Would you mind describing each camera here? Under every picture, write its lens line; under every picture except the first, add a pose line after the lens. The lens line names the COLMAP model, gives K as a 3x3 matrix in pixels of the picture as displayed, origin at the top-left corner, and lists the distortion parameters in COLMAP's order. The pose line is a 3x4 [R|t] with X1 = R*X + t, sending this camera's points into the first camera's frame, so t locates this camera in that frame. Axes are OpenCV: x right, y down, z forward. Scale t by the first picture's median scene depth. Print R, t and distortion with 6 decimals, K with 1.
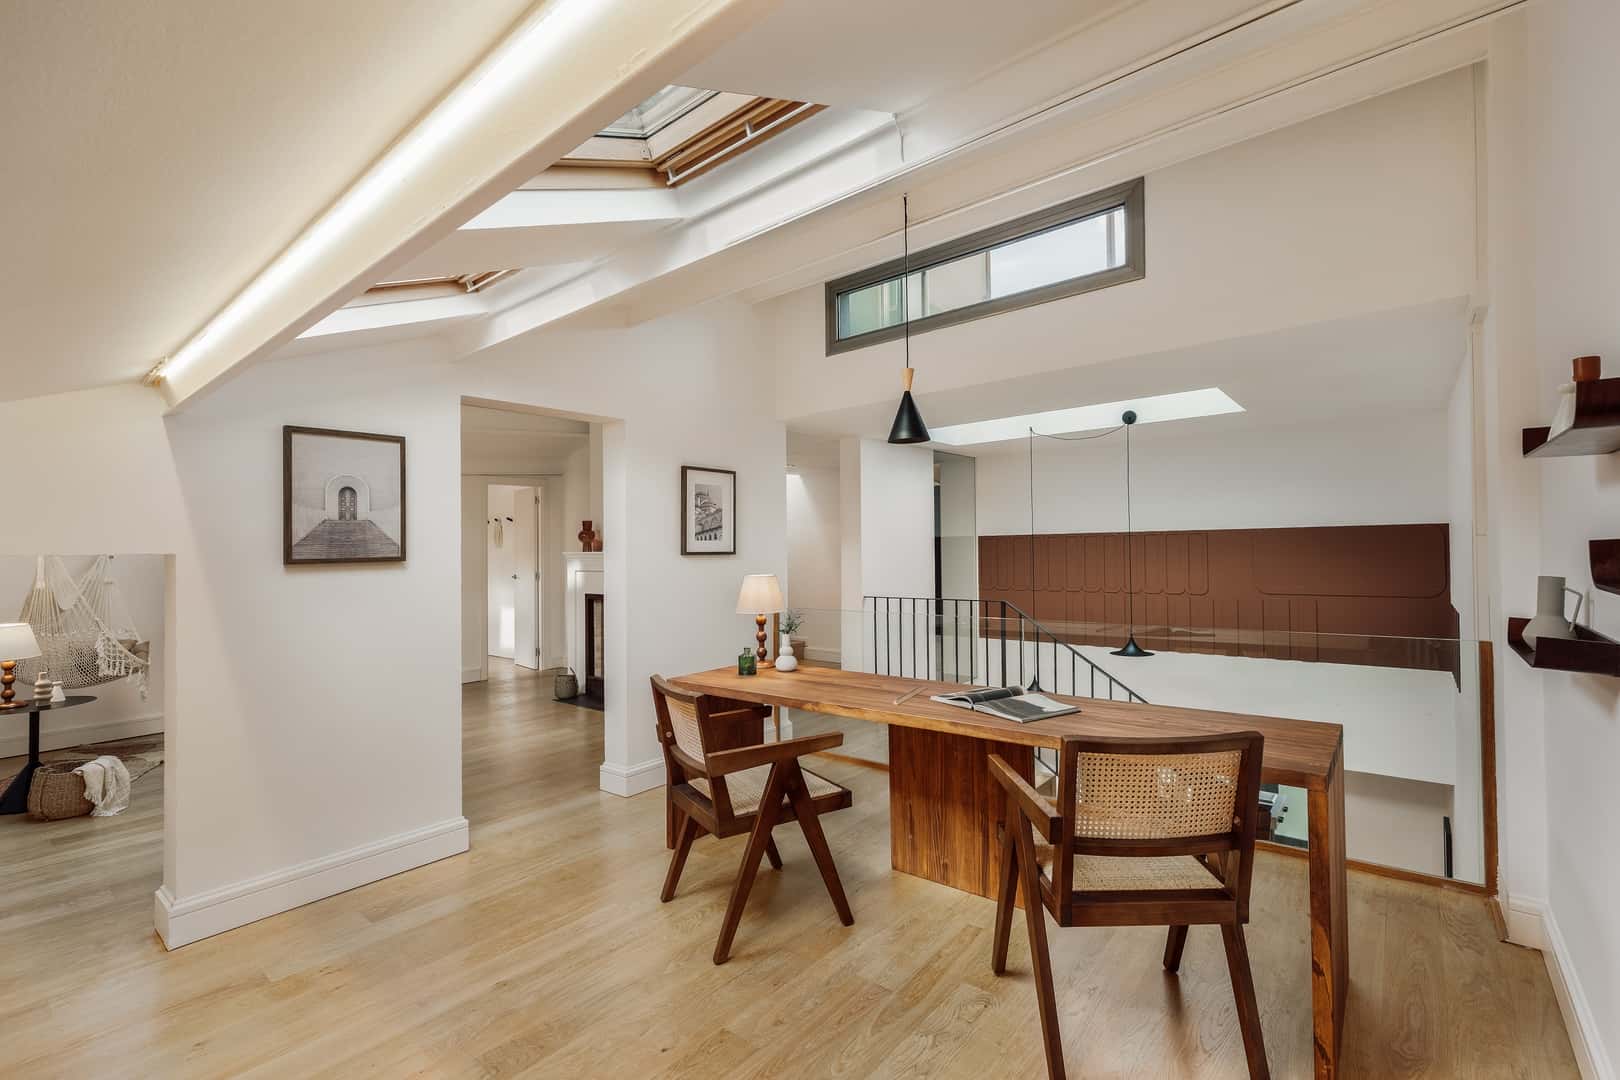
lens RADIAL K [[729.2, 0, 815.9], [0, 729.2, 531.1], [0, 0, 1]] dist [0.003273, -0.000040]
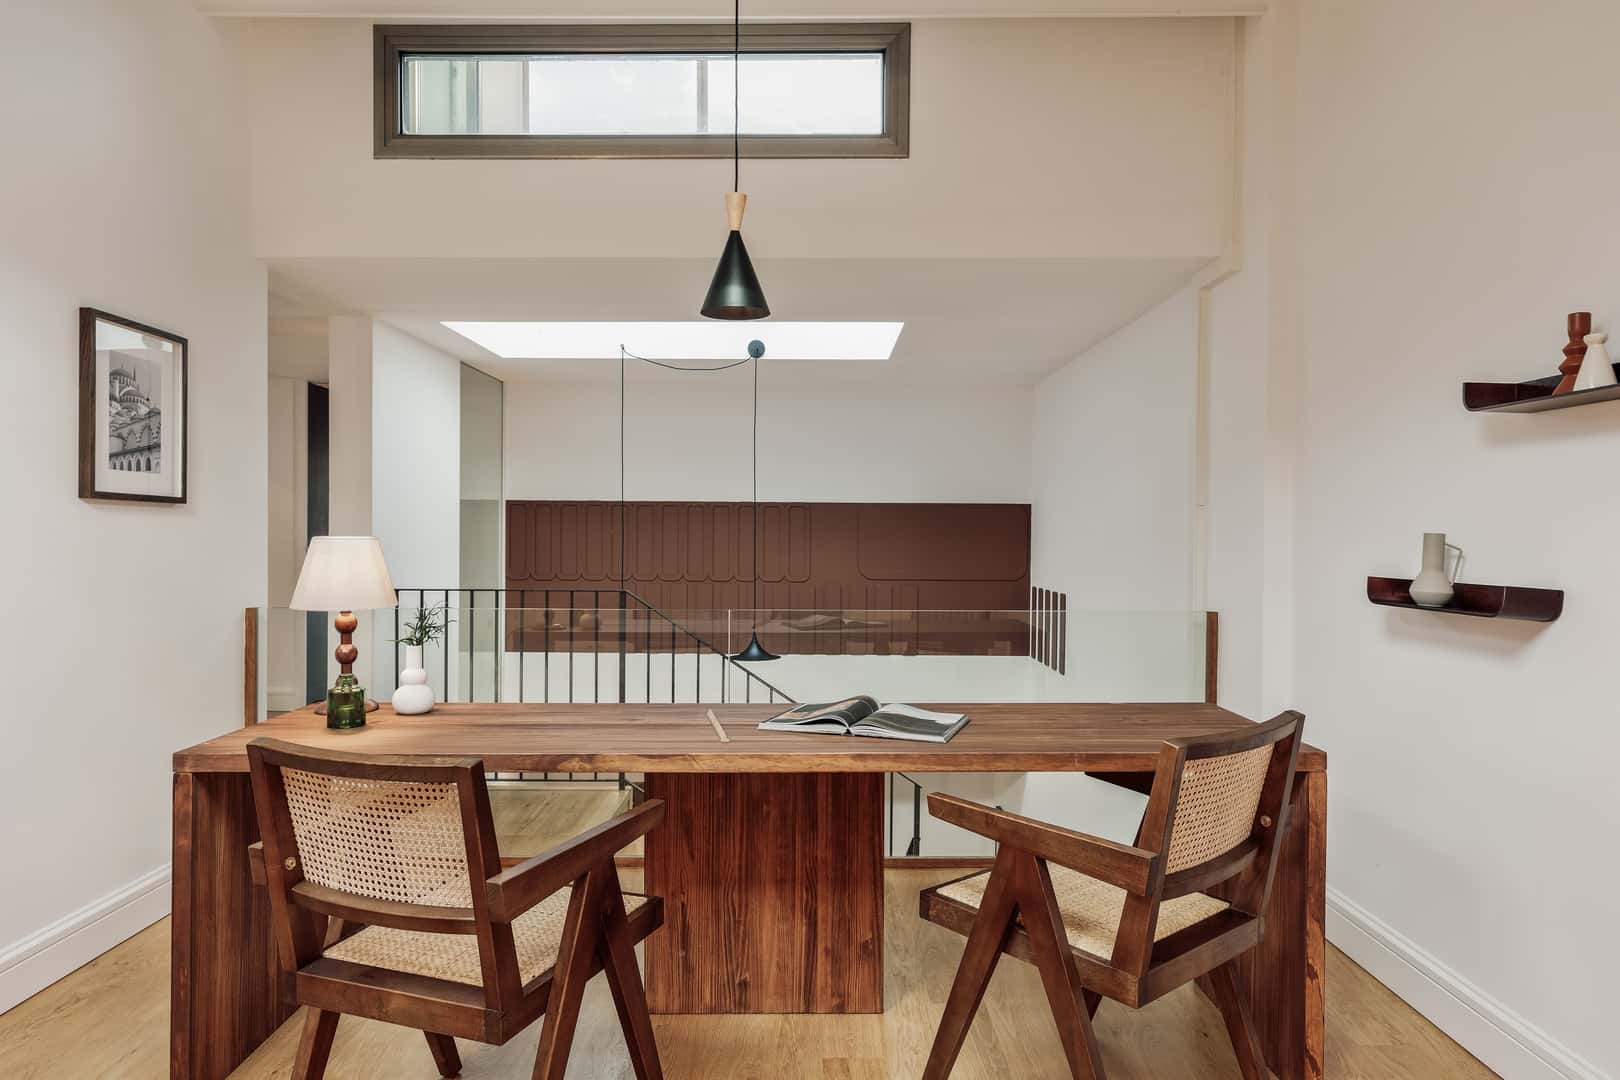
lens RADIAL K [[987.1, 0, 809.5], [0, 987.1, 547.8], [0, 0, 1]] dist [0.007761, 0.000878]
pose [[0.767211, 0.013516, 0.641253, -0.233436], [-0.035185, 0.999159, 0.021037, 0.035314], [-0.640429, -0.038702, 0.767042, 0.207022]]
